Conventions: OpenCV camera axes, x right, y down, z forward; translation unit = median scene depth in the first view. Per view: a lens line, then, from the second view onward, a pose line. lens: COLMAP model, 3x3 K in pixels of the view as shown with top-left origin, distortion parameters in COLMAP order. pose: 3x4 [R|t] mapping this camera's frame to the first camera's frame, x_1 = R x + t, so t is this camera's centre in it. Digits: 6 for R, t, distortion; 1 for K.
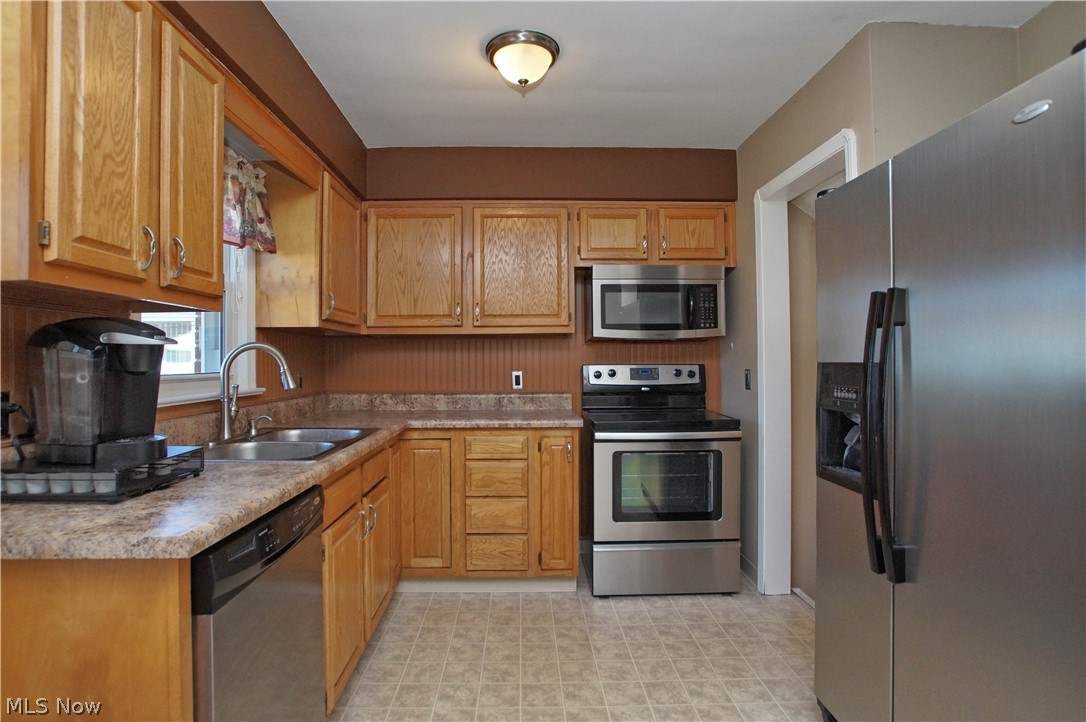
lens RADIAL K [[557.3, 0, 529.7], [0, 557.3, 353.2], [0, 0, 1]] dist [-0.080983, 0.042287]
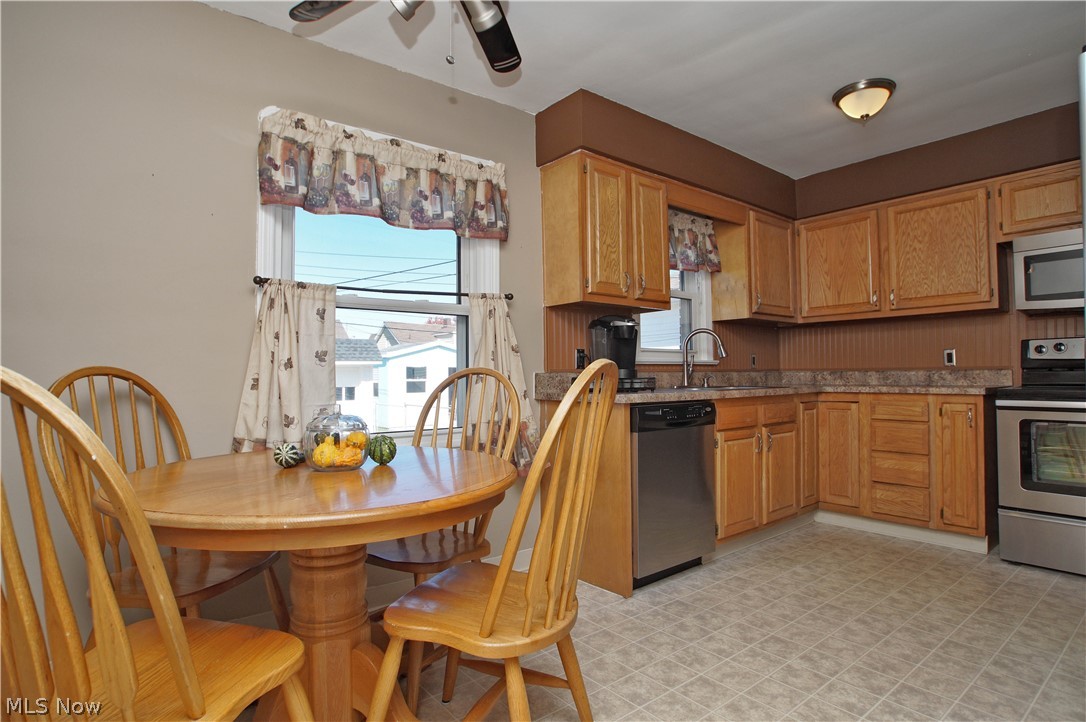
lens RADIAL K [[569.3, 0, 543.0], [0, 569.3, 361.0], [0, 0, 1]] dist [-0.082245, 0.038719]
pose [[0.609864, -0.019609, -0.792263, 0.407916], [0.015573, 0.999797, -0.012758, 0.068128], [0.792353, -0.004558, 0.610046, -0.304901]]
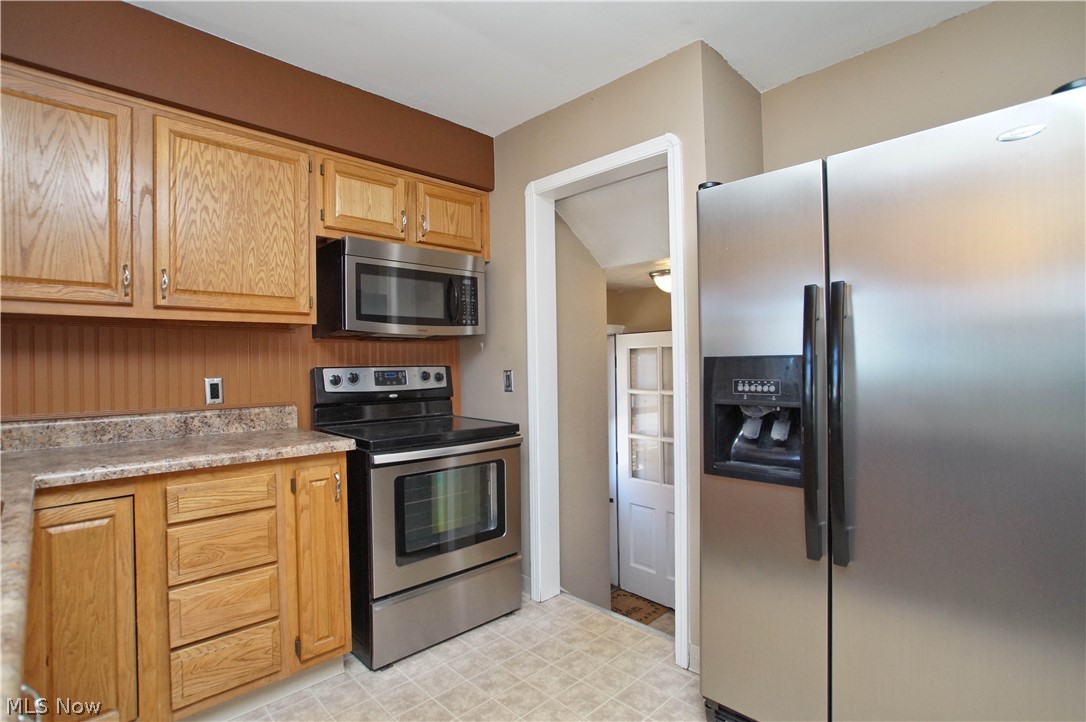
lens RADIAL K [[531.2, 0, 548.7], [0, 531.2, 361.4], [0, 0, 1]] dist [-0.070281, 0.035331]
pose [[0.722004, -0.001069, 0.691888, -0.201437], [0.000727, 0.999999, 0.000786, 0.014497], [-0.691888, -0.000065, 0.722005, 0.312982]]
